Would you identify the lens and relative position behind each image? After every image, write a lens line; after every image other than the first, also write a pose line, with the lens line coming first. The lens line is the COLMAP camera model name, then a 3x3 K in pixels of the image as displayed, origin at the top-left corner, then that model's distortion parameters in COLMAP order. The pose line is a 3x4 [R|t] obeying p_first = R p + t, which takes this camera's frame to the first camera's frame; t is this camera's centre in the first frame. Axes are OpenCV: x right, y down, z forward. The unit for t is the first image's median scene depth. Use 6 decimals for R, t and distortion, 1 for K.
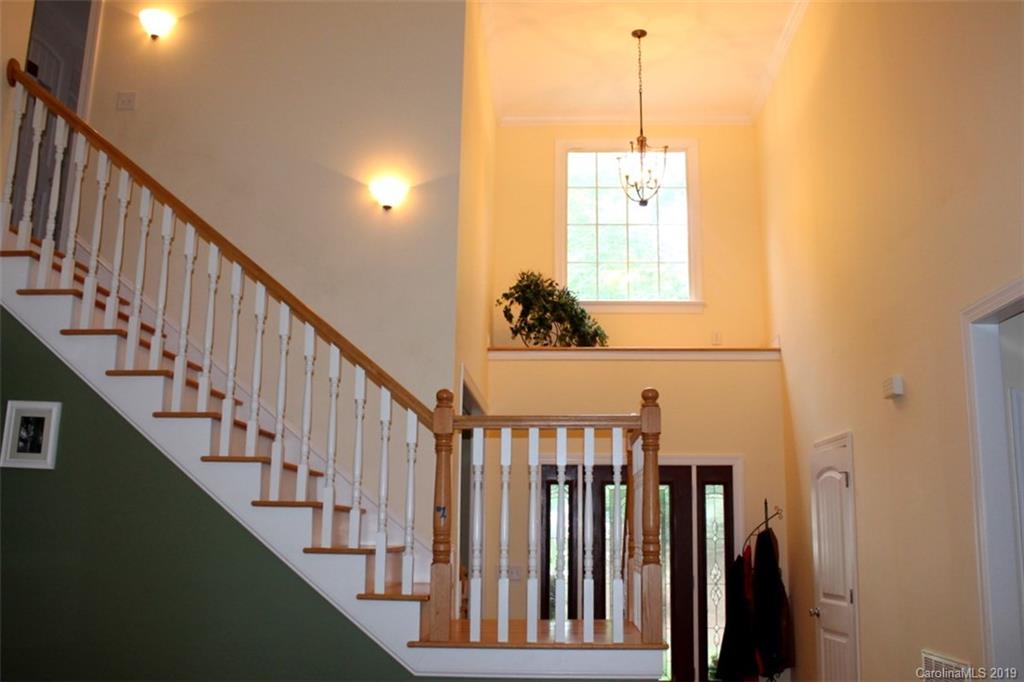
lens RADIAL K [[912.3, 0, 509.5], [0, 912.3, 345.3], [0, 0, 1]] dist [-0.125443, 0.103860]
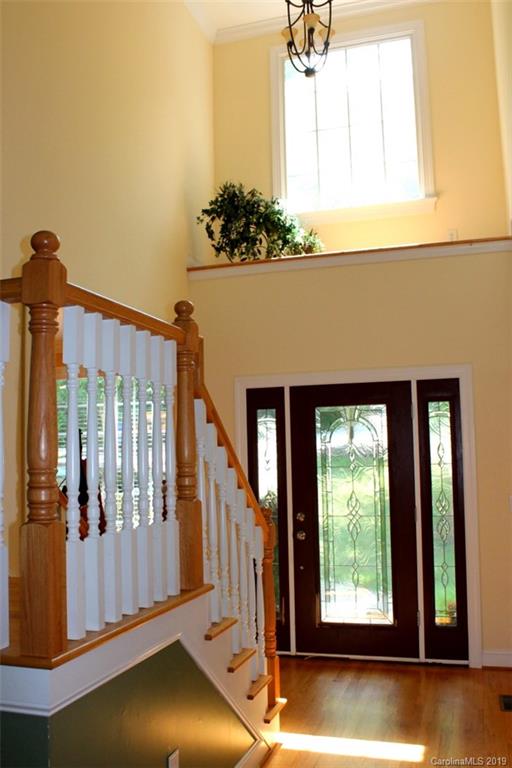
lens RADIAL K [[684.2, 0, 258.8], [0, 684.2, 381.8], [0, 0, 1]] dist [-0.125443, 0.103860]
pose [[0.960476, -0.052326, -0.273401, 0.231090], [0.077251, 0.993699, 0.081205, 0.067507], [0.267429, -0.099116, 0.958466, 0.325393]]
